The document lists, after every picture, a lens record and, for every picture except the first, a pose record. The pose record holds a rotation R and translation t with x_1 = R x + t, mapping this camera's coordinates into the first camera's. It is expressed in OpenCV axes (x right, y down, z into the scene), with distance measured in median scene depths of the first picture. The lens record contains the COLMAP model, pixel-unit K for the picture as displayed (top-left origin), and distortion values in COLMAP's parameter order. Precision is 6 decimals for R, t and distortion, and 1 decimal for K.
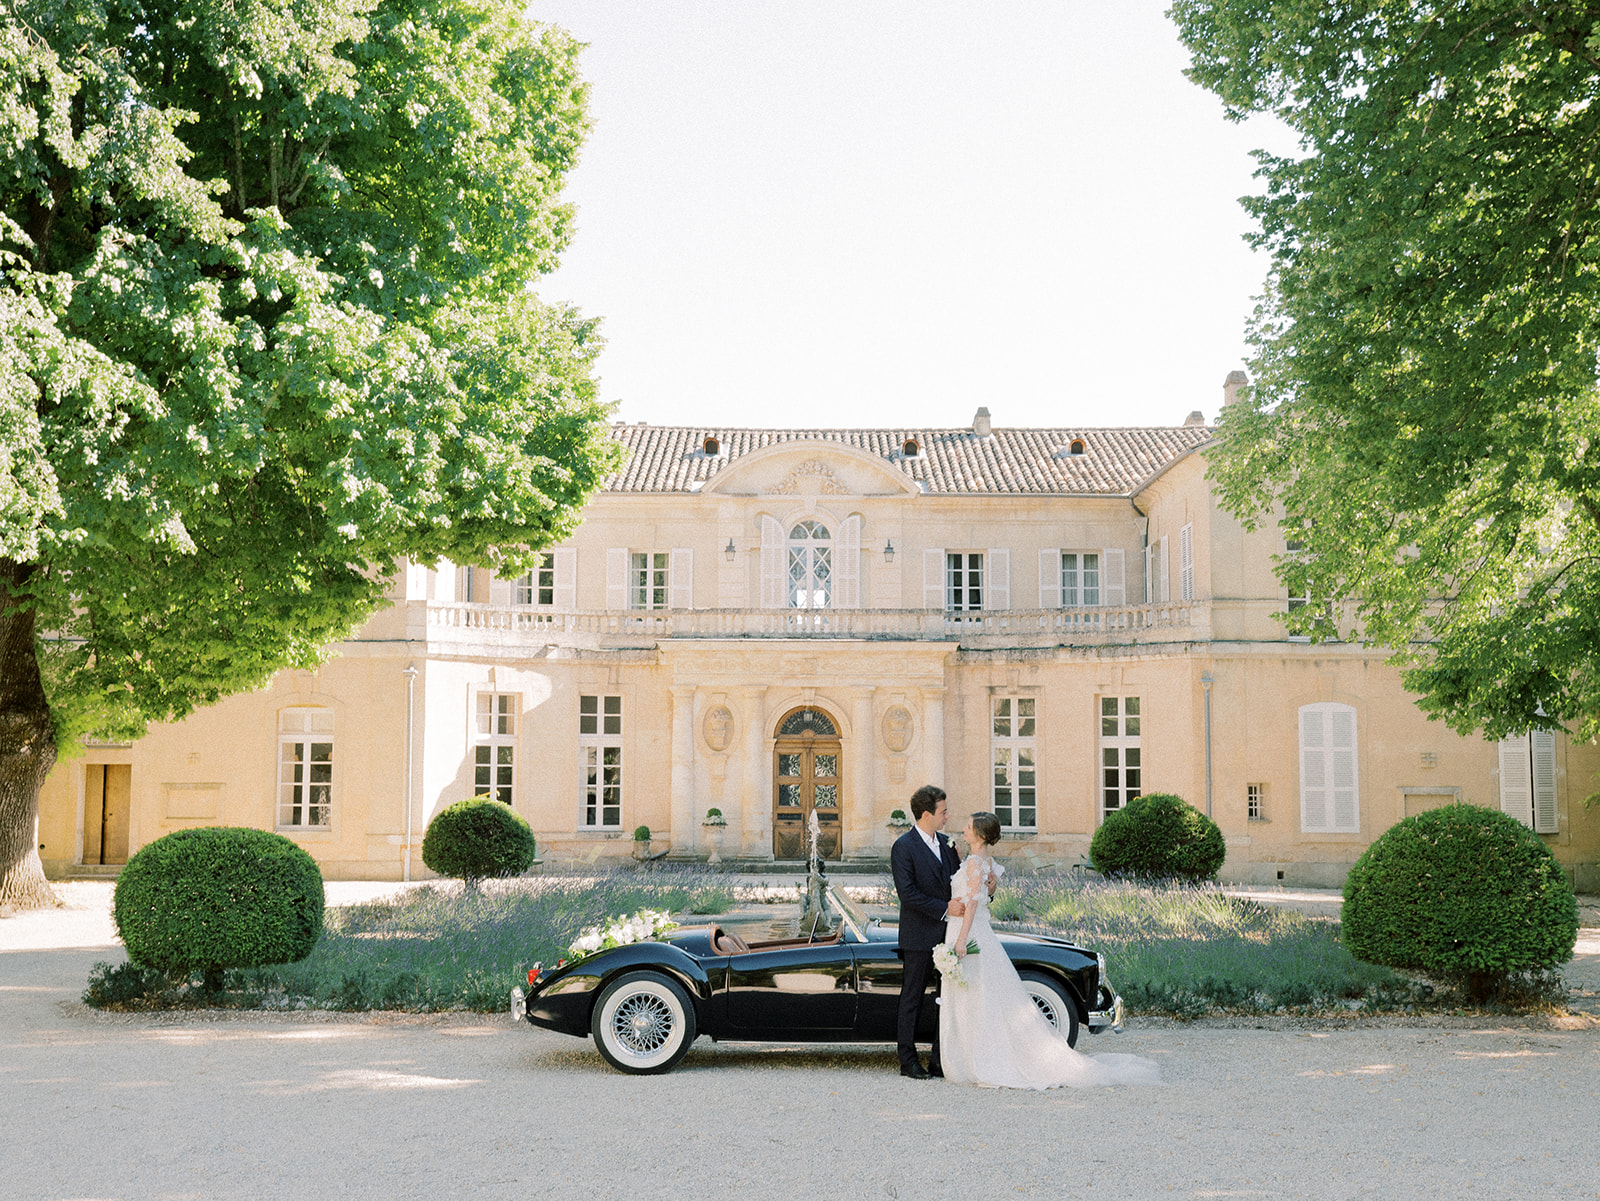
lens RADIAL K [[2019.1, 0, 800.0], [0, 2019.1, 600.5], [0, 0, 1]] dist [-0.060831, -0.031270]
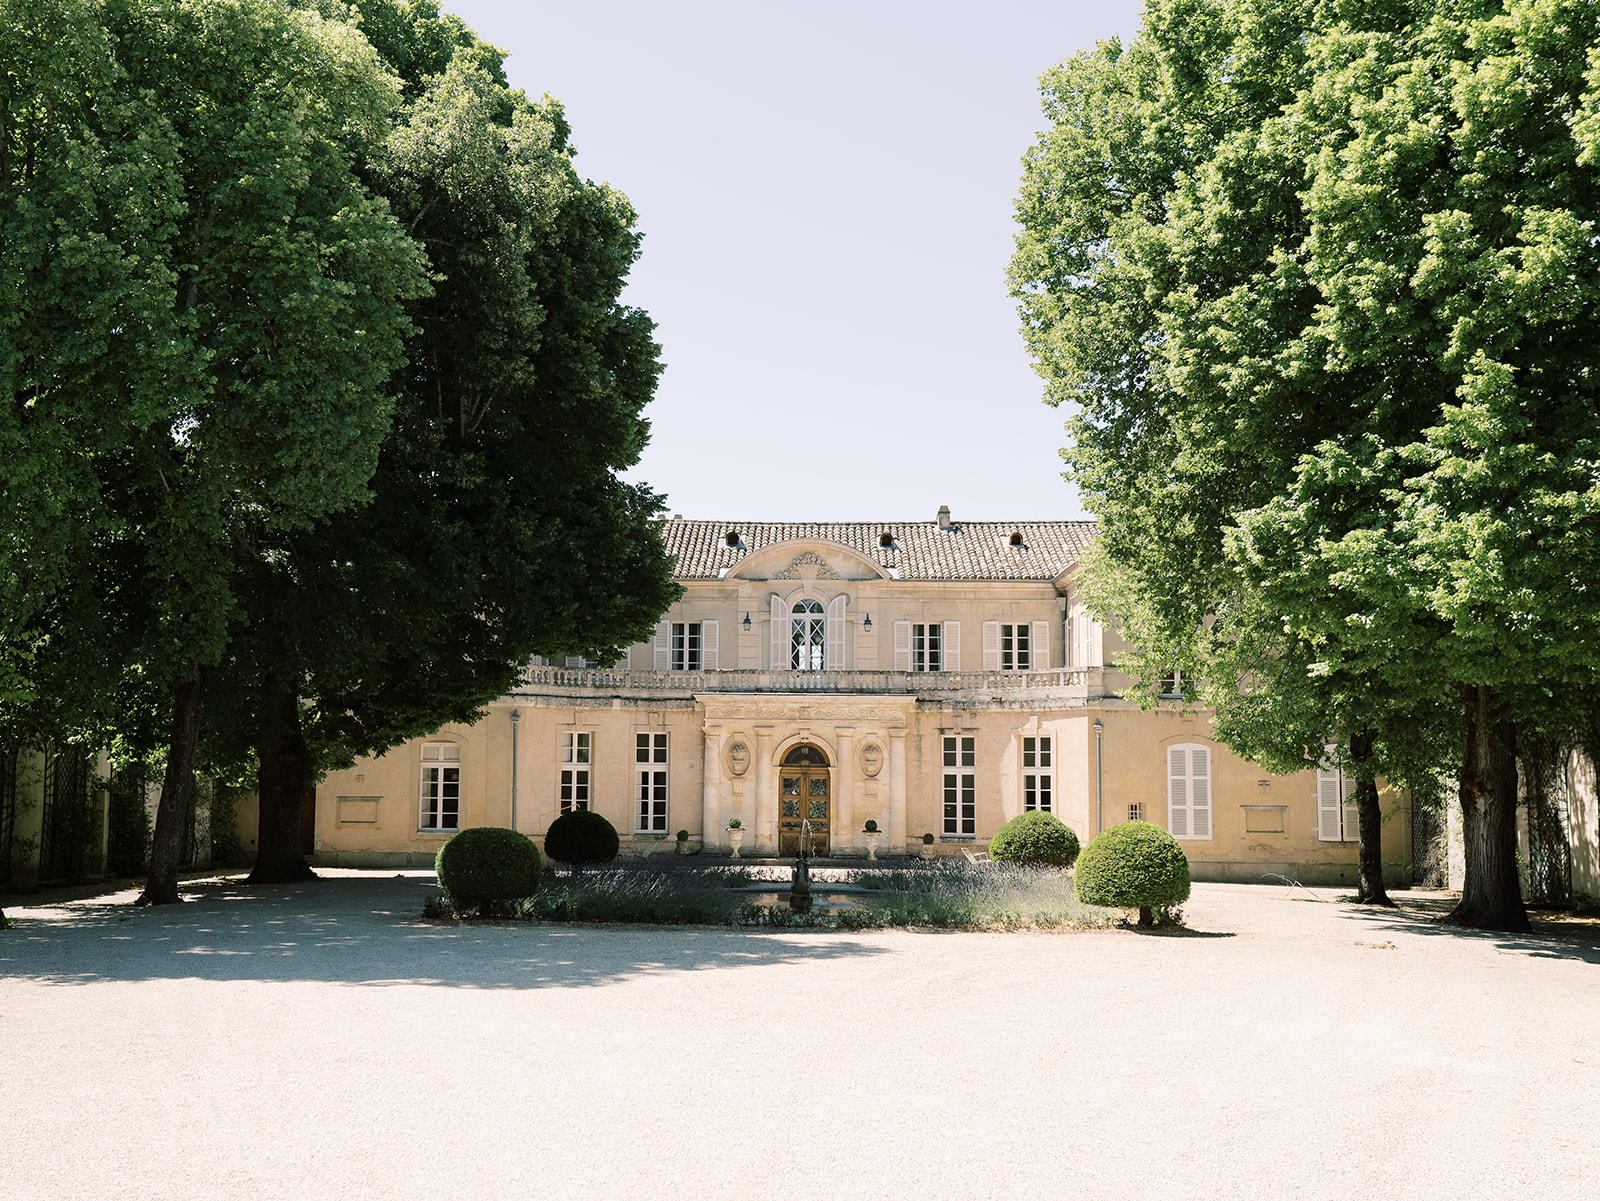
lens RADIAL K [[2019.1, 0, 800.0], [0, 2019.1, 600.5], [0, 0, 1]] dist [-0.060831, -0.031270]
pose [[0.999960, 0.007538, -0.004784, 0.006623], [-0.007555, 0.999965, -0.003643, -0.037841], [0.004756, 0.003679, 0.999982, -0.351183]]
